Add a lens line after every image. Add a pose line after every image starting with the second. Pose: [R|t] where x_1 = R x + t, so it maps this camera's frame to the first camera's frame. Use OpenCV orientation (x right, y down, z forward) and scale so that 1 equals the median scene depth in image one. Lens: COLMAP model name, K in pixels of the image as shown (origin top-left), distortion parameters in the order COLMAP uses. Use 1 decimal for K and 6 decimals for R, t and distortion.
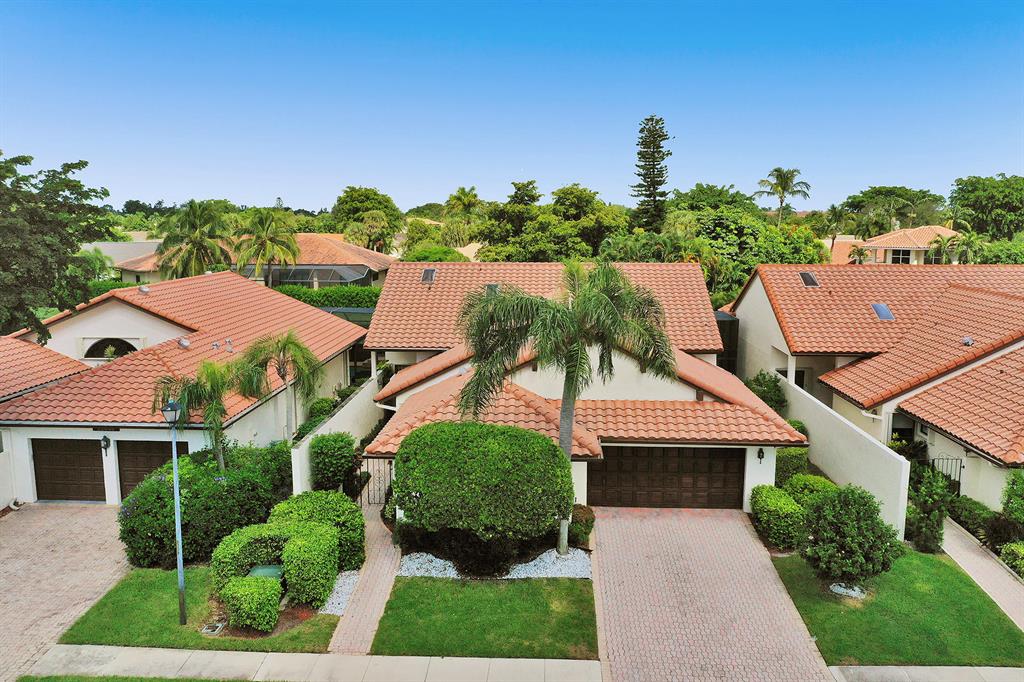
lens RADIAL K [[808.1, 0, 512.0], [0, 808.1, 341.0], [0, 0, 1]] dist [-0.009641, -0.004926]
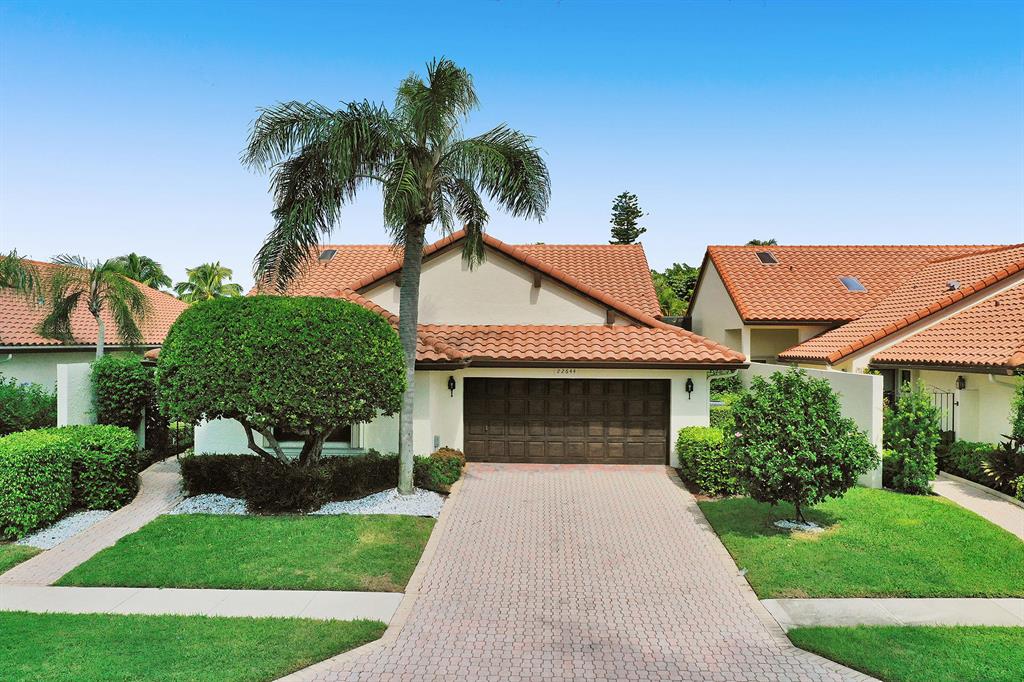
lens RADIAL K [[808.1, 0, 512.0], [0, 808.1, 341.0], [0, 0, 1]] dist [-0.009641, -0.004926]
pose [[0.999975, 0.004576, 0.005352, 0.139215], [-0.003715, 0.988519, -0.151052, 0.216410], [-0.005982, 0.151029, 0.988511, 0.247245]]
